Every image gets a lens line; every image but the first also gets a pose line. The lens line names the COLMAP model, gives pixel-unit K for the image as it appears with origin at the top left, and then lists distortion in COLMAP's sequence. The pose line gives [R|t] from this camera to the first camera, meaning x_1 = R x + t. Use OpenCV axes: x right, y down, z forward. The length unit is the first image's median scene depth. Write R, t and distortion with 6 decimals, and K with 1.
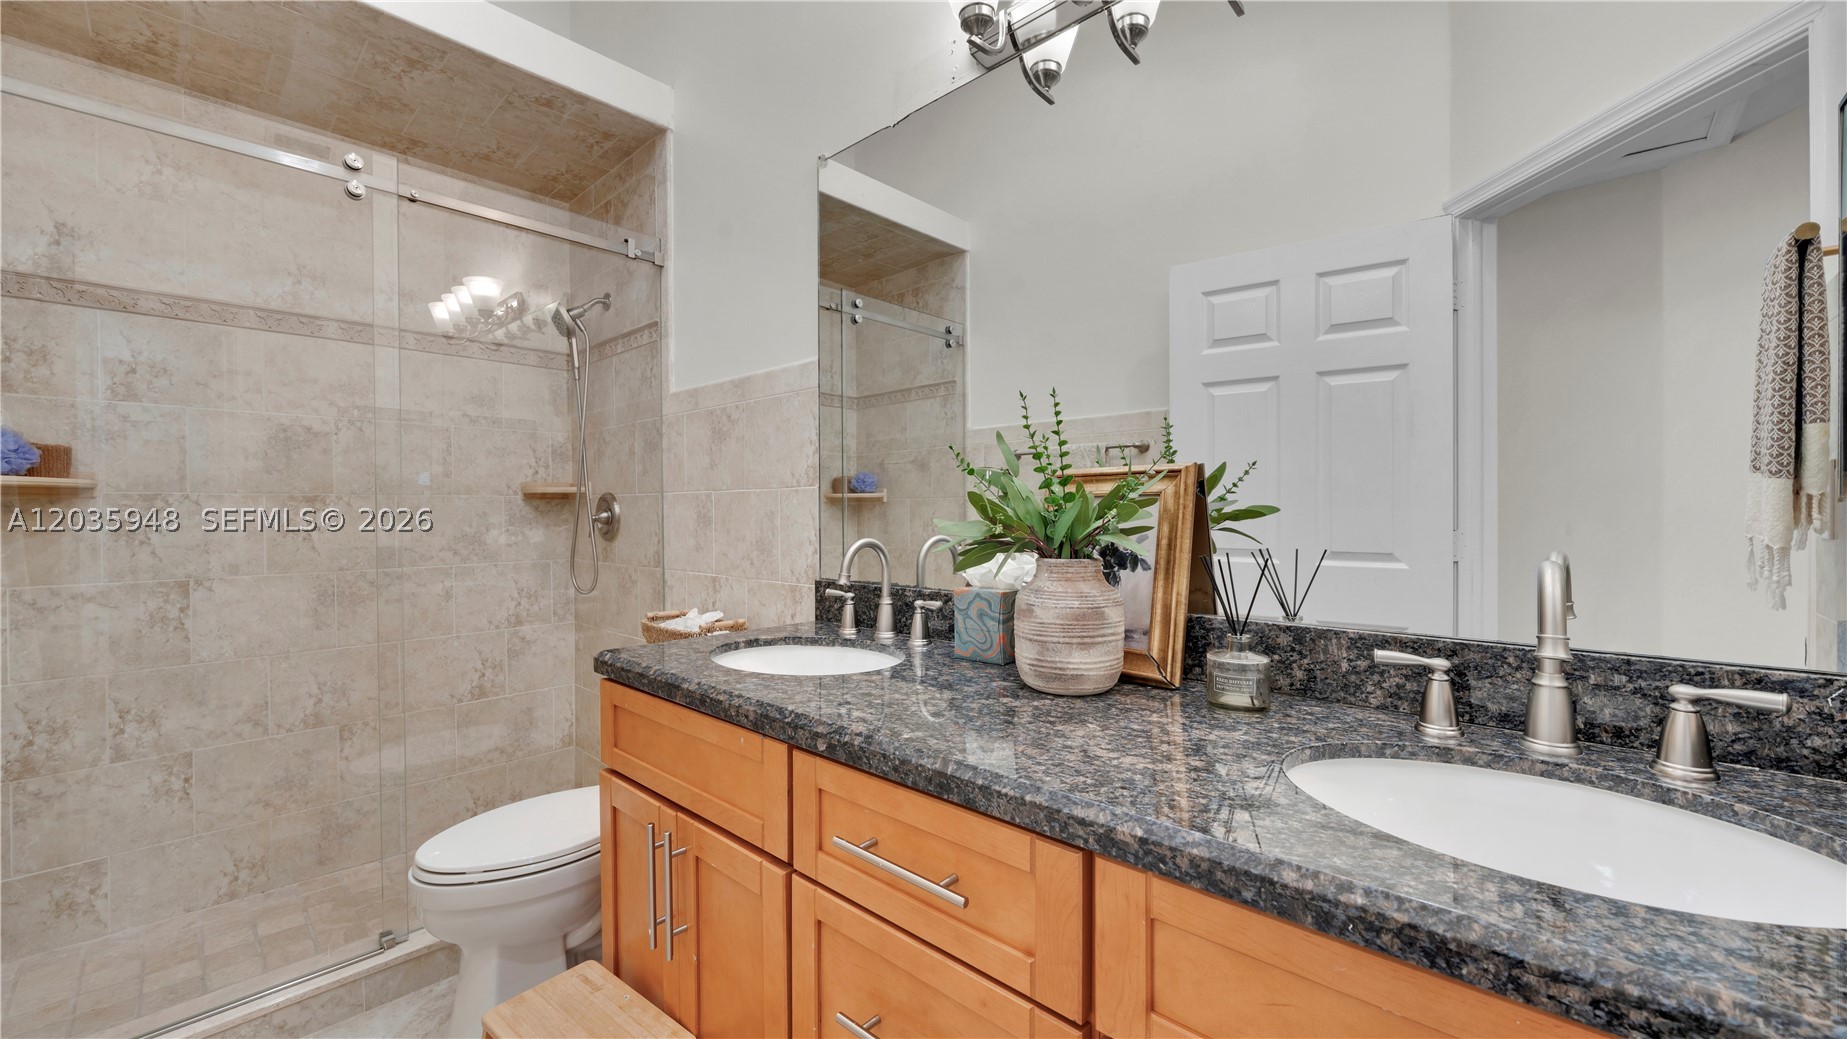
lens RADIAL K [[713.2, 0, 921.3], [0, 713.2, 519.5], [0, 0, 1]] dist [-0.003709, 0.000181]
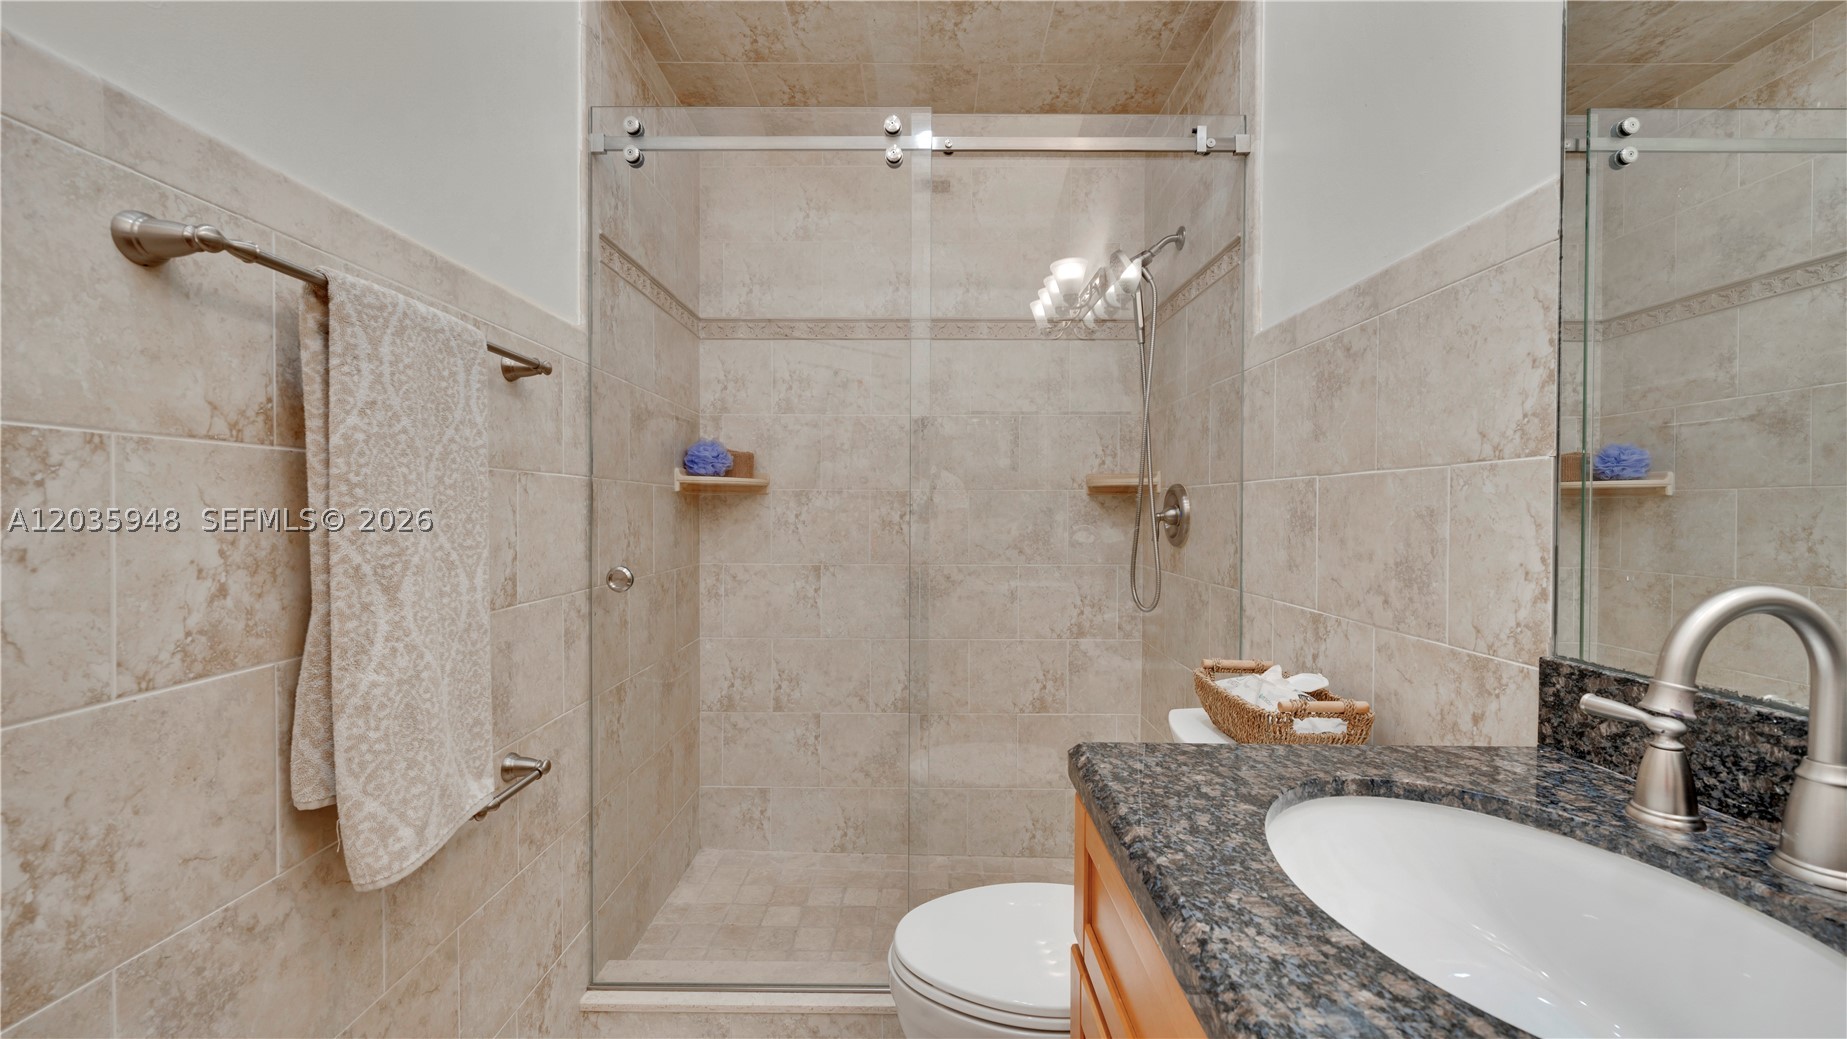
lens RADIAL K [[713.2, 0, 921.3], [0, 713.2, 519.5], [0, 0, 1]] dist [-0.003709, 0.000181]
pose [[0.679035, 0.018124, -0.733882, -0.066056], [-0.016040, 0.999823, 0.009850, -0.002370], [0.733930, 0.005083, 0.679206, 0.304727]]
